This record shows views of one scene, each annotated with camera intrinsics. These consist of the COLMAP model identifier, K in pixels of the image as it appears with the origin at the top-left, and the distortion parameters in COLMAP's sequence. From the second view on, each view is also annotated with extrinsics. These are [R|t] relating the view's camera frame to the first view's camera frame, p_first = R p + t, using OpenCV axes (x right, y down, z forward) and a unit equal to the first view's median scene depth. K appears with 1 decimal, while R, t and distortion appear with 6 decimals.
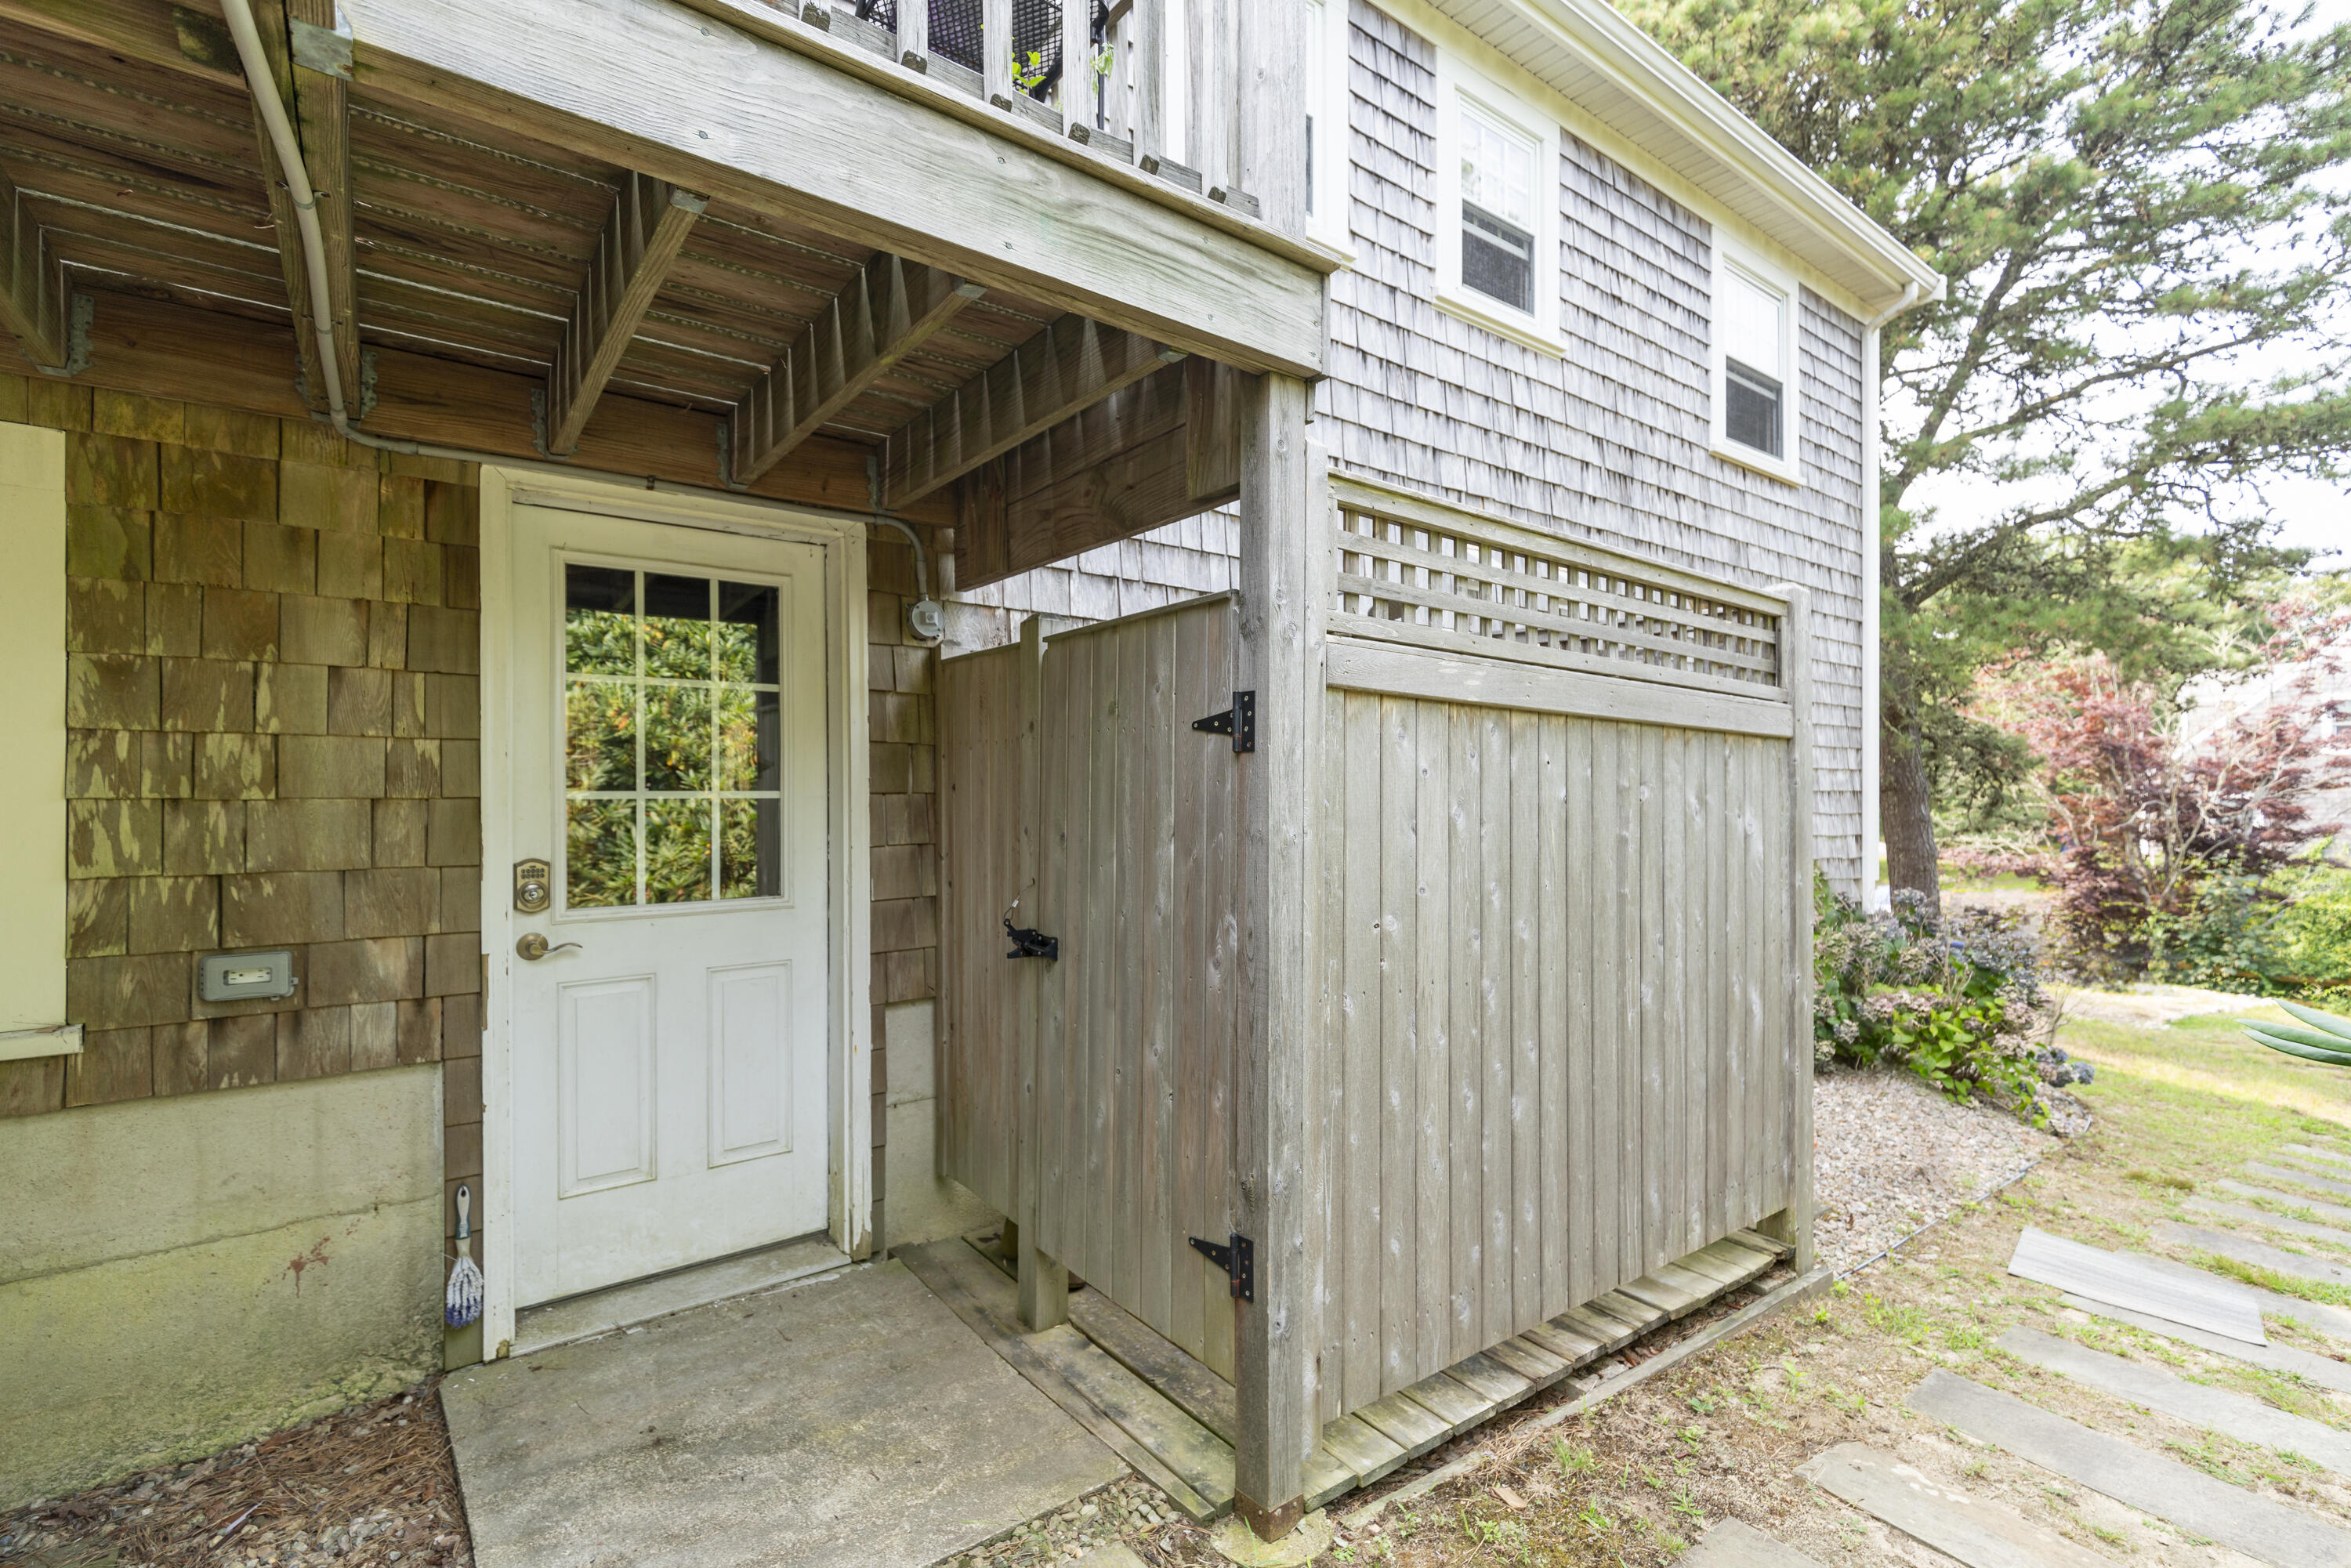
lens RADIAL K [[1049.0, 0, 1175.5], [0, 1049.0, 784.0], [0, 0, 1]] dist [0.000171, 0.000004]
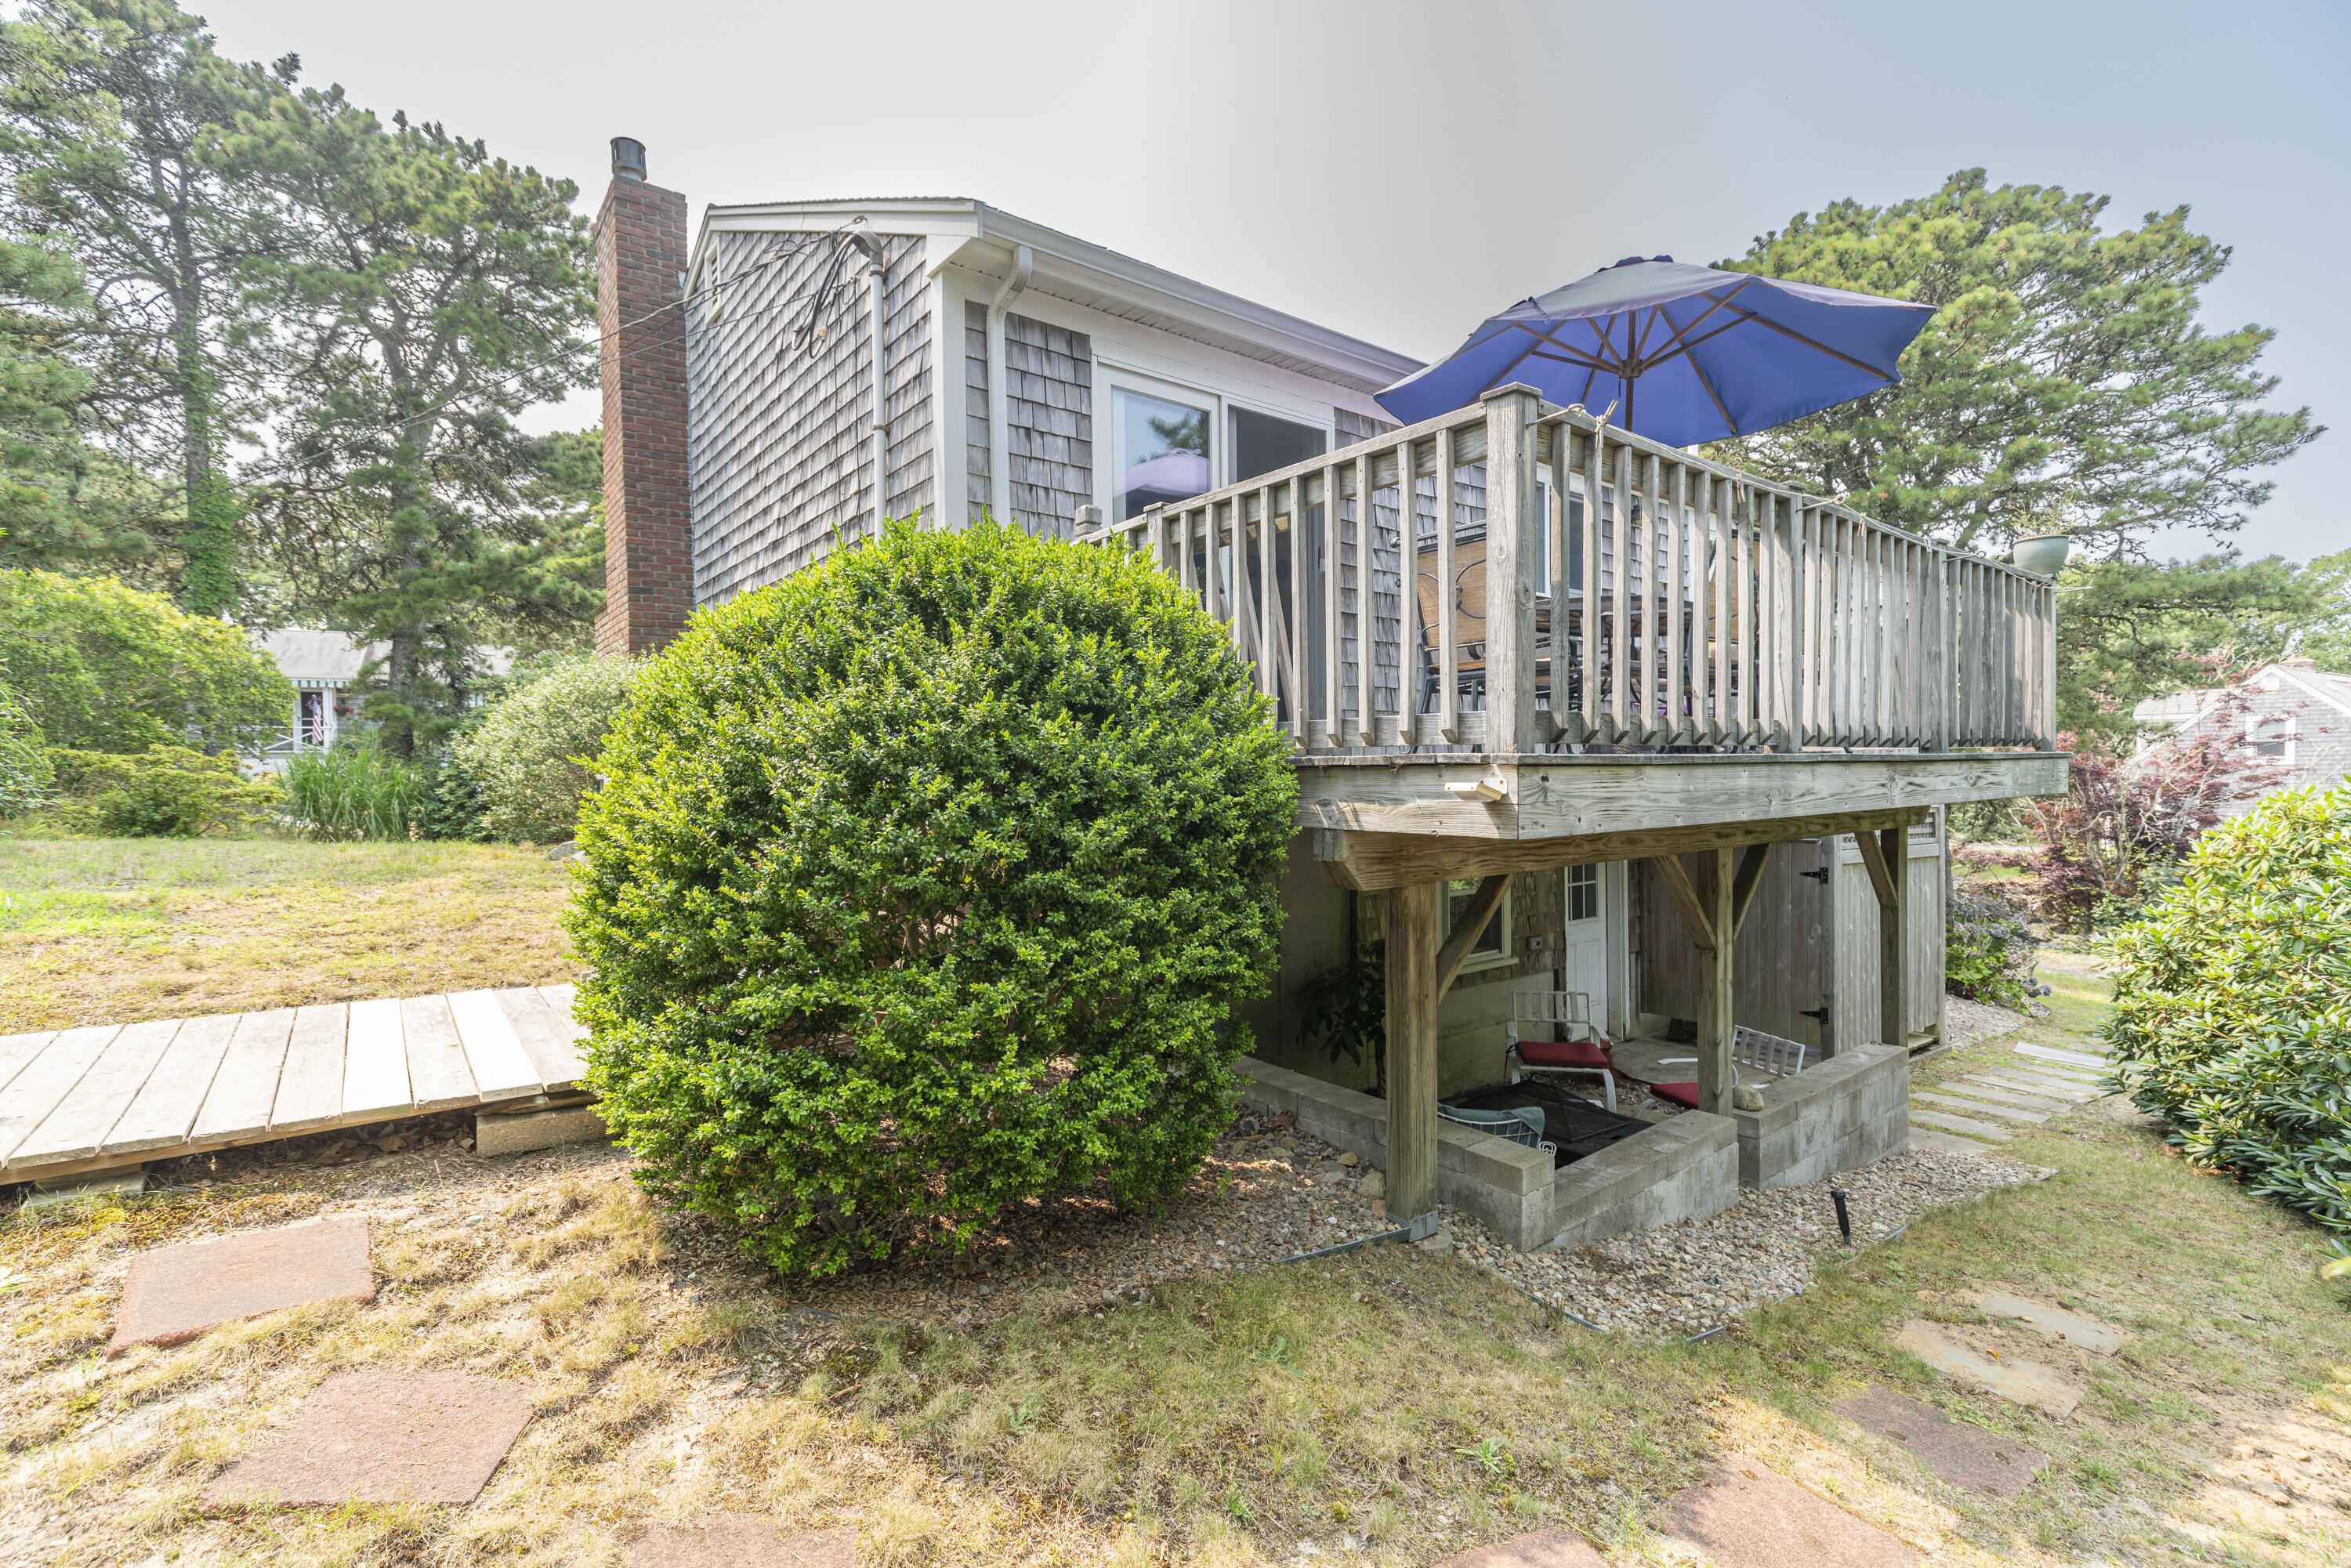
lens RADIAL K [[1049.0, 0, 1175.5], [0, 1049.0, 784.0], [0, 0, 1]] dist [0.000171, 0.000004]
pose [[0.999889, -0.008822, 0.011967, -0.234807], [0.008603, 0.999796, 0.018249, -0.048289], [-0.012125, -0.018144, 0.999762, -0.280701]]
